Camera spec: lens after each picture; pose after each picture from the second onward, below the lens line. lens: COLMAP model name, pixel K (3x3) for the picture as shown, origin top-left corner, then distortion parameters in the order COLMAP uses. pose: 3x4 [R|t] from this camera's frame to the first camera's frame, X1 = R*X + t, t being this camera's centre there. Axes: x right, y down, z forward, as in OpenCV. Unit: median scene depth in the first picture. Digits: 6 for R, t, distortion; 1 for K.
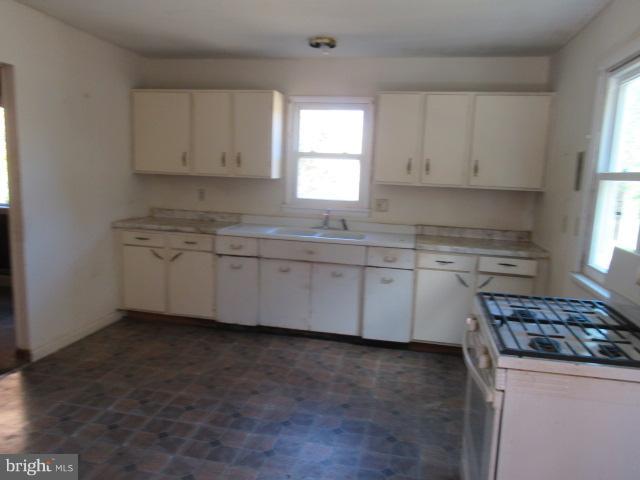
lens RADIAL K [[476.0, 0, 318.6], [0, 476.0, 242.9], [0, 0, 1]] dist [-0.013304, 0.004619]
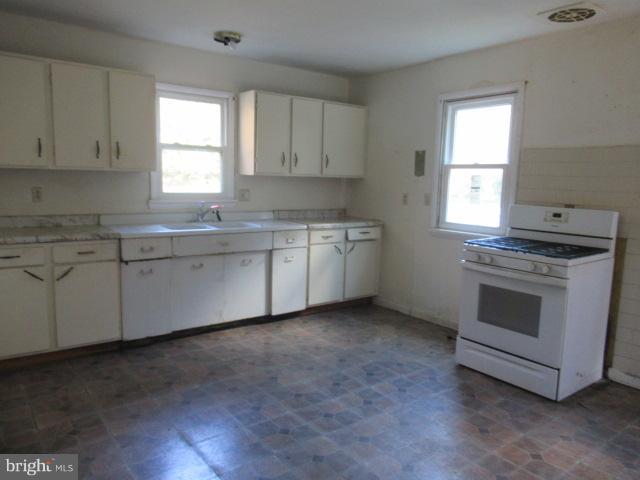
lens RADIAL K [[476.0, 0, 320.3], [0, 476.0, 244.2], [0, 0, 1]] dist [-0.013304, 0.004619]
pose [[0.655517, -0.126722, 0.744473, -0.654221], [0.111072, 0.991278, 0.070932, -0.029973], [-0.746968, 0.036193, 0.663874, 0.183340]]
